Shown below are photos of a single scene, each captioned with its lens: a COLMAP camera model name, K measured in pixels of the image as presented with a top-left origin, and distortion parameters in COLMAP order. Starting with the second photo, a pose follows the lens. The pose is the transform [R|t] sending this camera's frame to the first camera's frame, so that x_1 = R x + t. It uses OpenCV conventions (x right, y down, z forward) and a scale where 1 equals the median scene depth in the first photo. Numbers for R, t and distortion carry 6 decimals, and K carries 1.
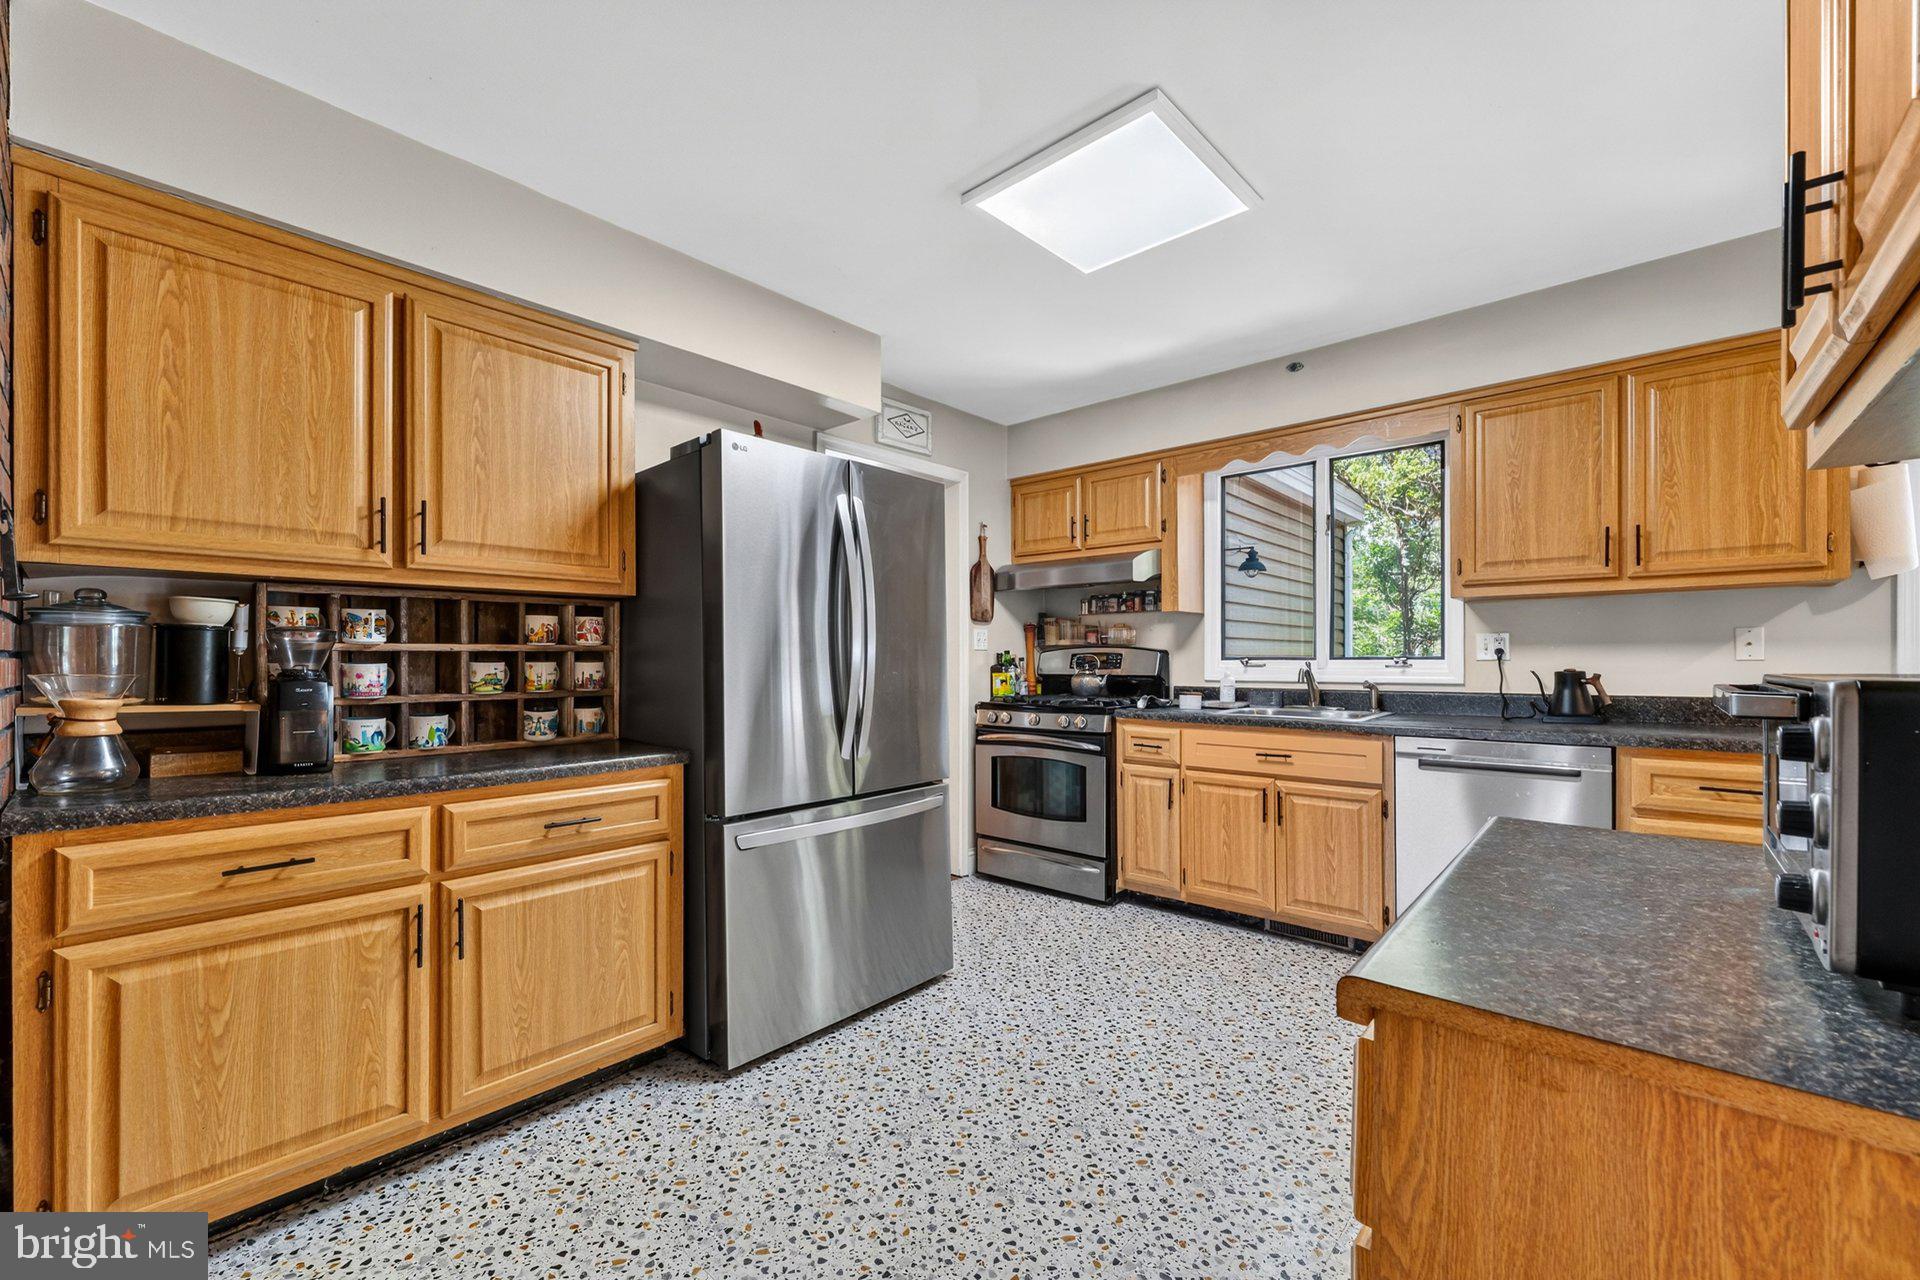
lens RADIAL K [[769.3, 0, 959.5], [0, 769.3, 652.6], [0, 0, 1]] dist [-0.001096, -0.000241]
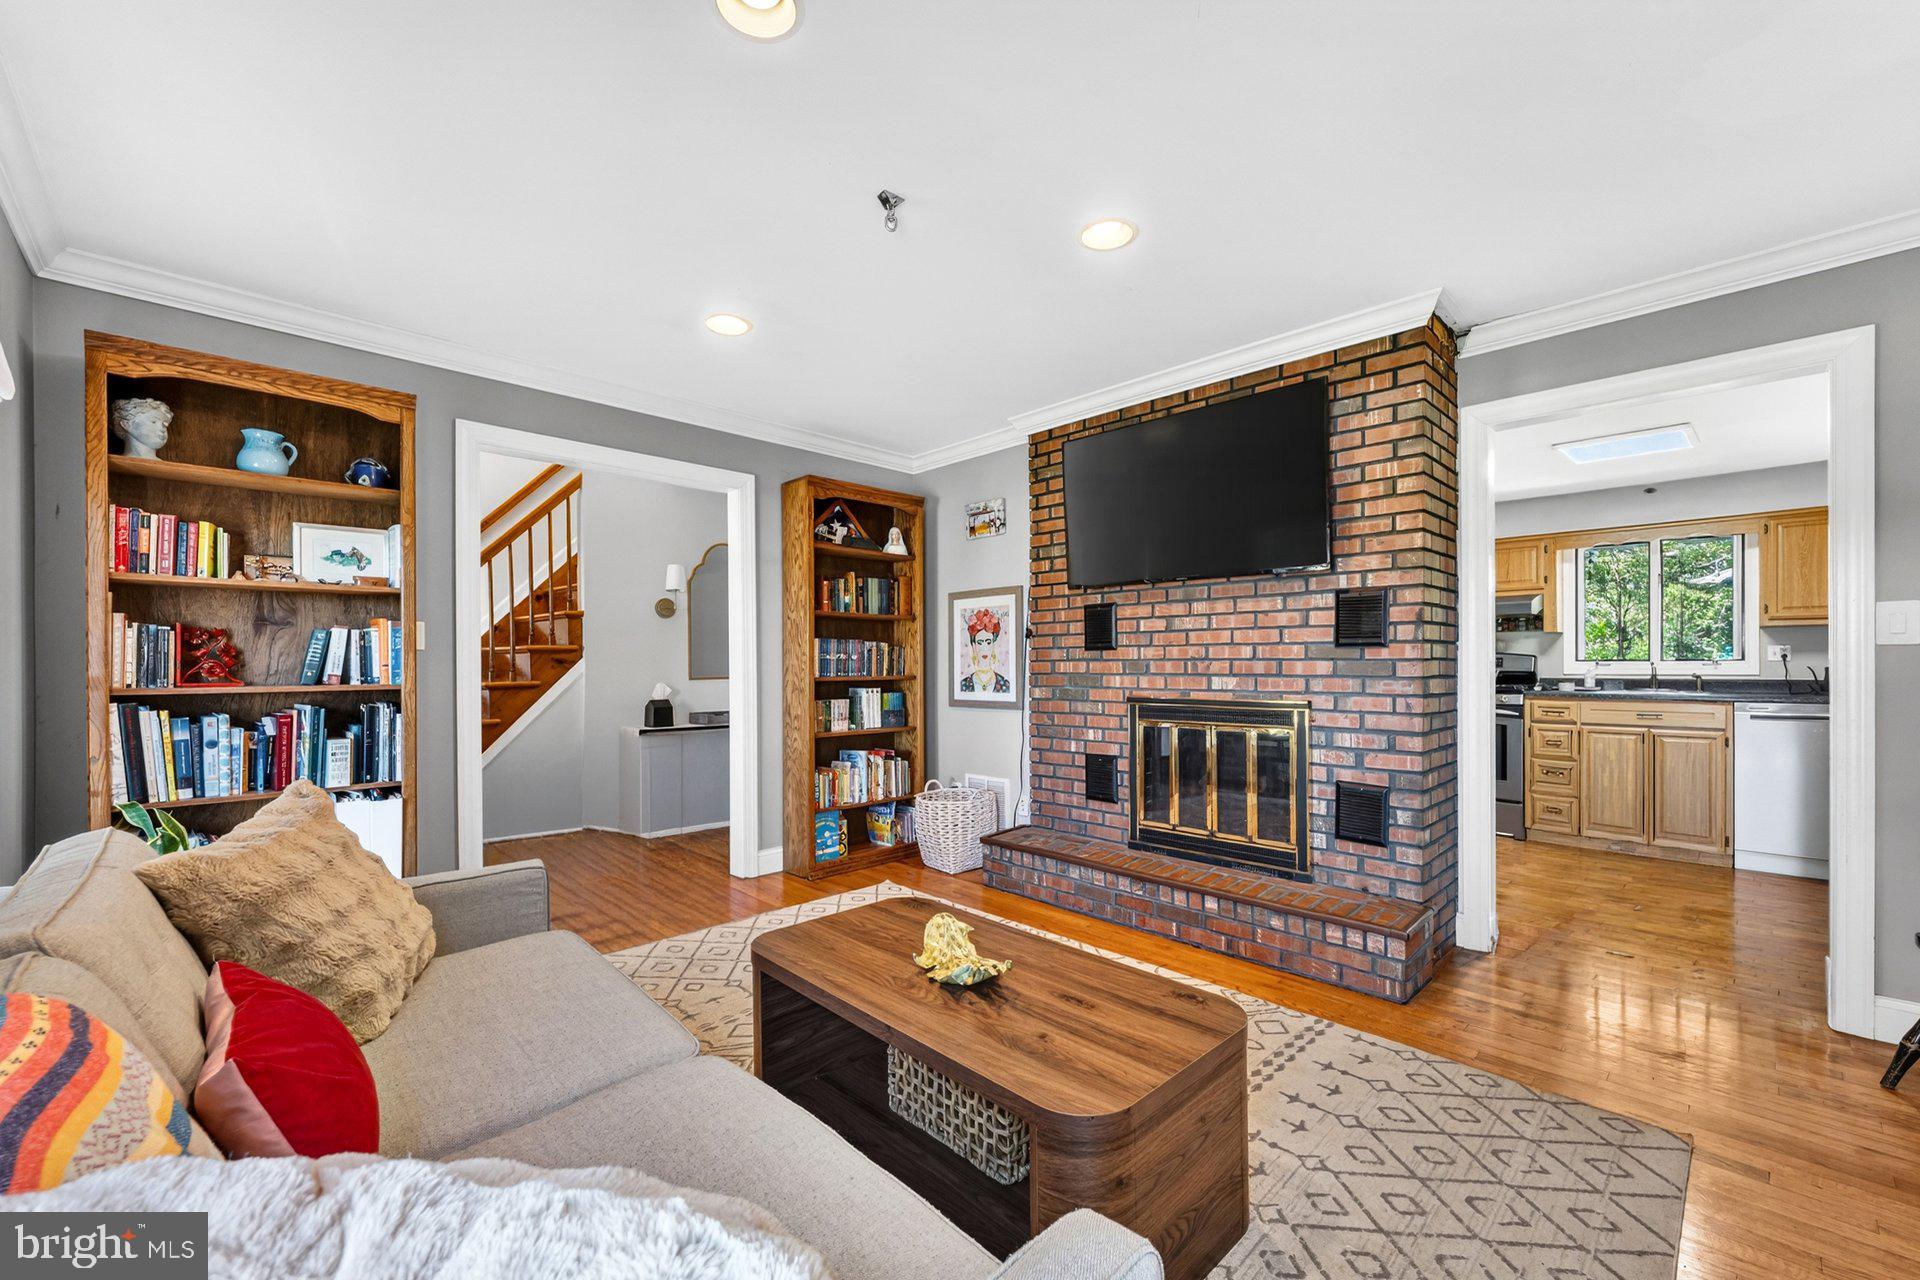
lens RADIAL K [[769.3, 0, 959.5], [0, 769.3, 652.6], [0, 0, 1]] dist [-0.001096, -0.000241]
pose [[0.997181, -0.004082, -0.074925, -0.978965], [0.003719, 0.999981, -0.004990, -0.006655], [0.074944, 0.004697, 0.997177, -0.830551]]
